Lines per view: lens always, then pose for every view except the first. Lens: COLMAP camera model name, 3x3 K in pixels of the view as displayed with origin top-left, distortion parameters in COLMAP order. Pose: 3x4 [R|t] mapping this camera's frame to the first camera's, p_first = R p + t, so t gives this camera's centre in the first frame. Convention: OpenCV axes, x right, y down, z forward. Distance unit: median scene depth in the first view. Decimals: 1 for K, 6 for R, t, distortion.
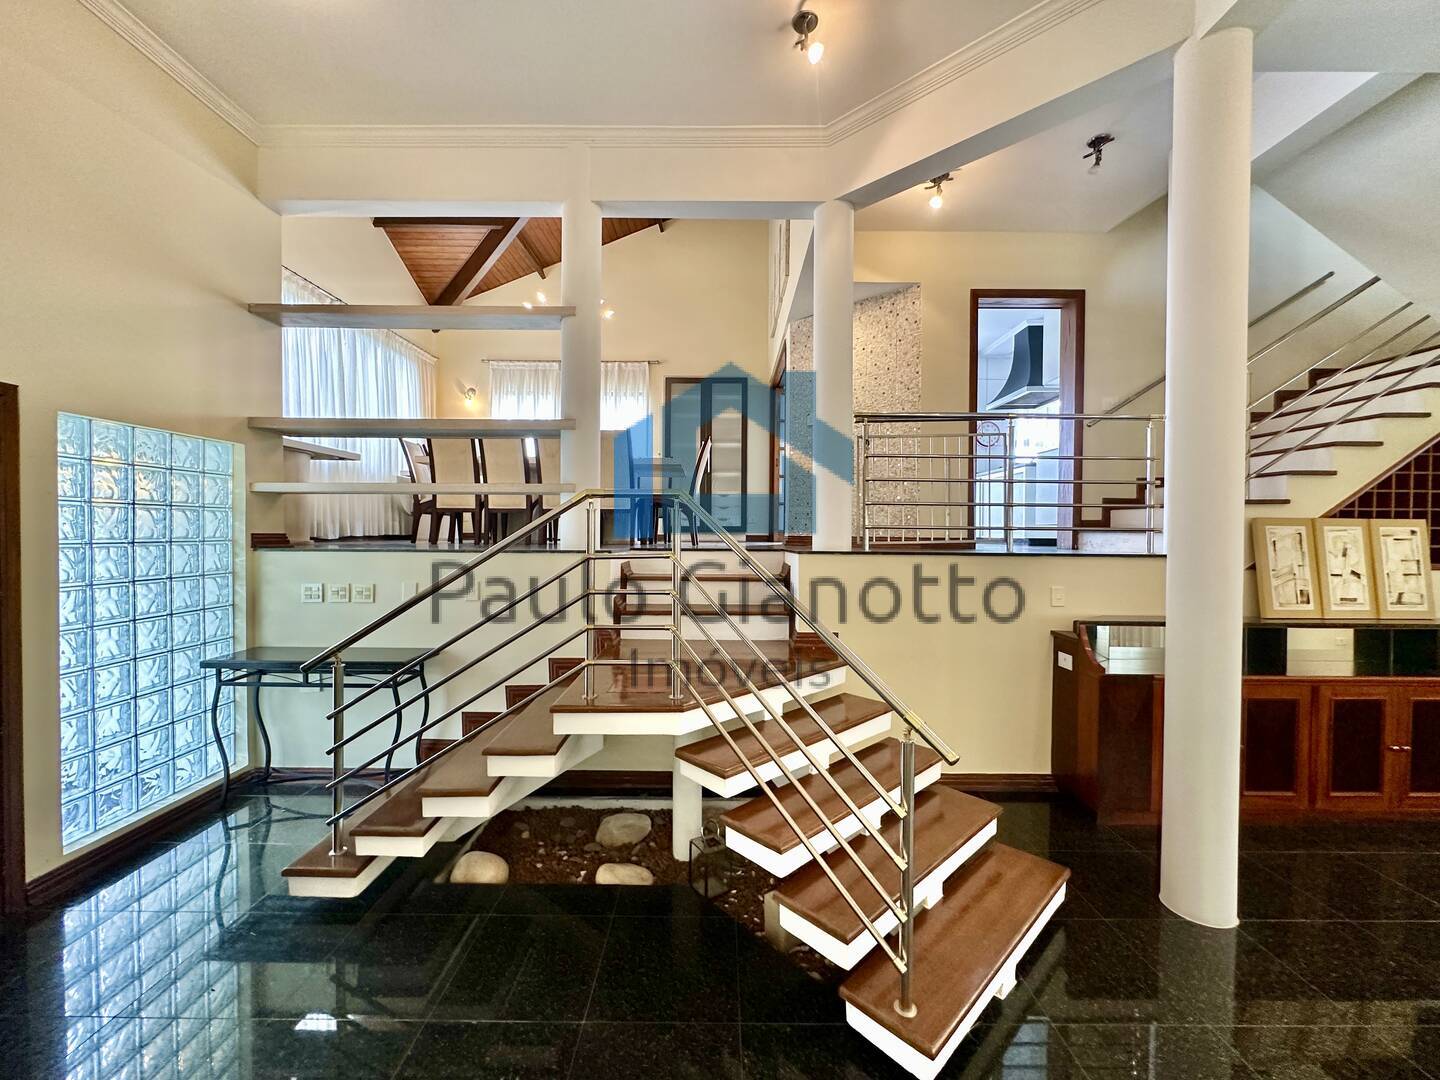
lens RADIAL K [[579.2, 0, 721.2], [0, 579.2, 537.0], [0, 0, 1]] dist [-0.009142, 0.001267]
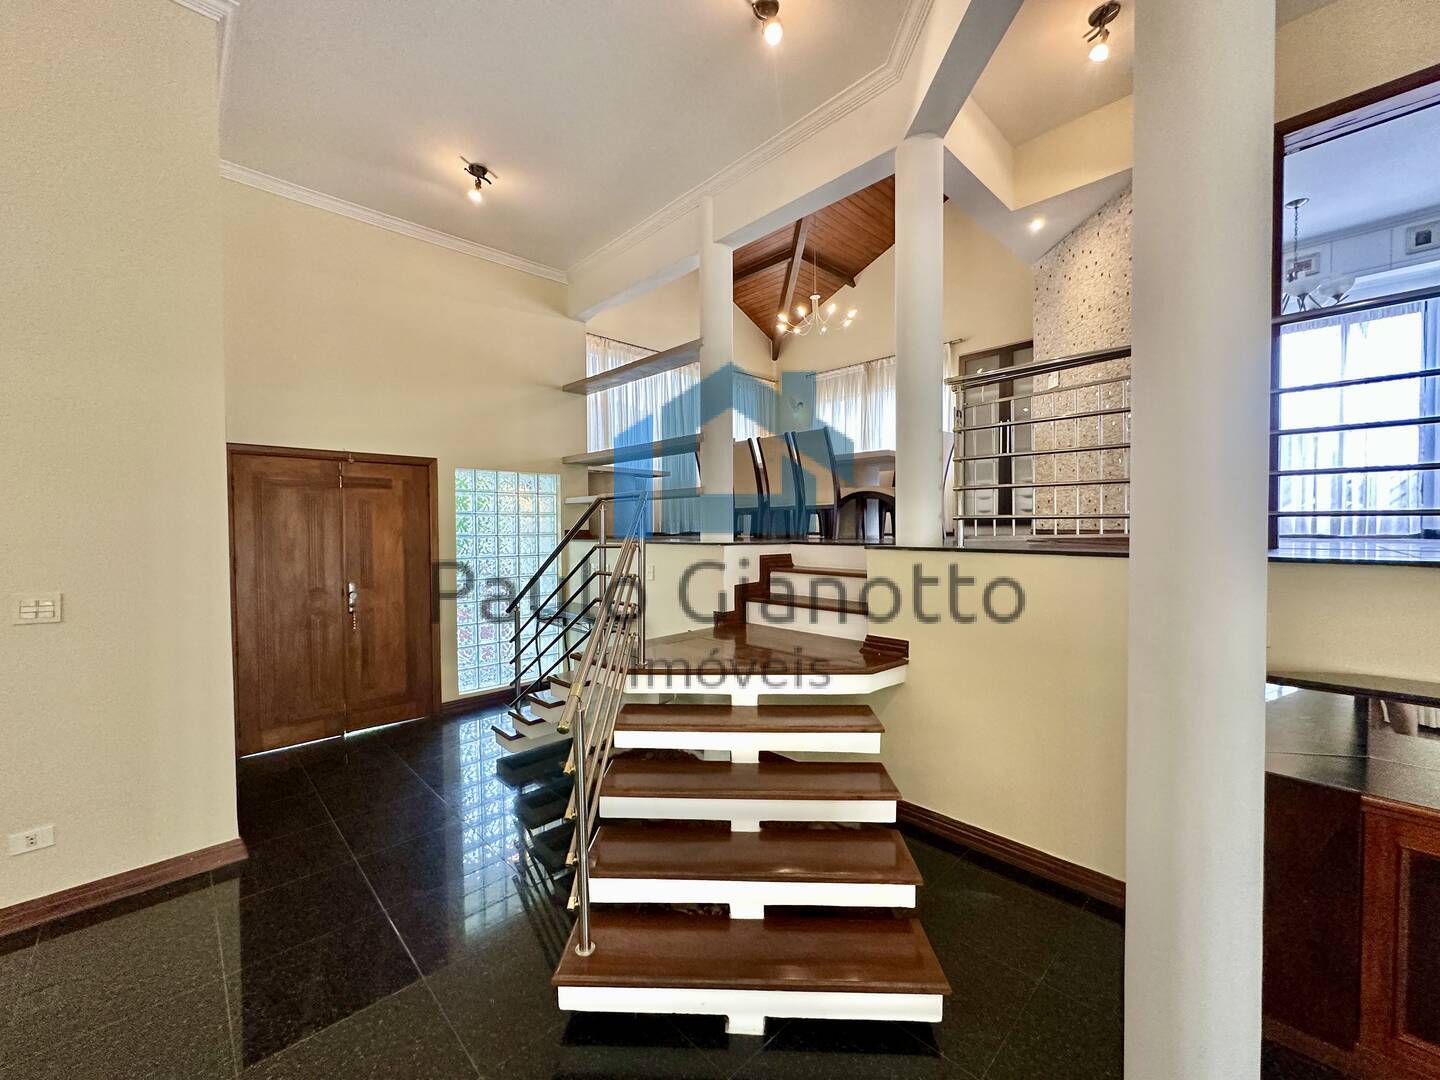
lens RADIAL K [[579.2, 0, 722.4], [0, 579.2, 542.6], [0, 0, 1]] dist [-0.009142, 0.001267]
pose [[0.697304, 0.009244, -0.716715, 0.640401], [0.003654, 0.999858, 0.016451, 0.003377], [0.716766, -0.014090, 0.697172, 0.198505]]
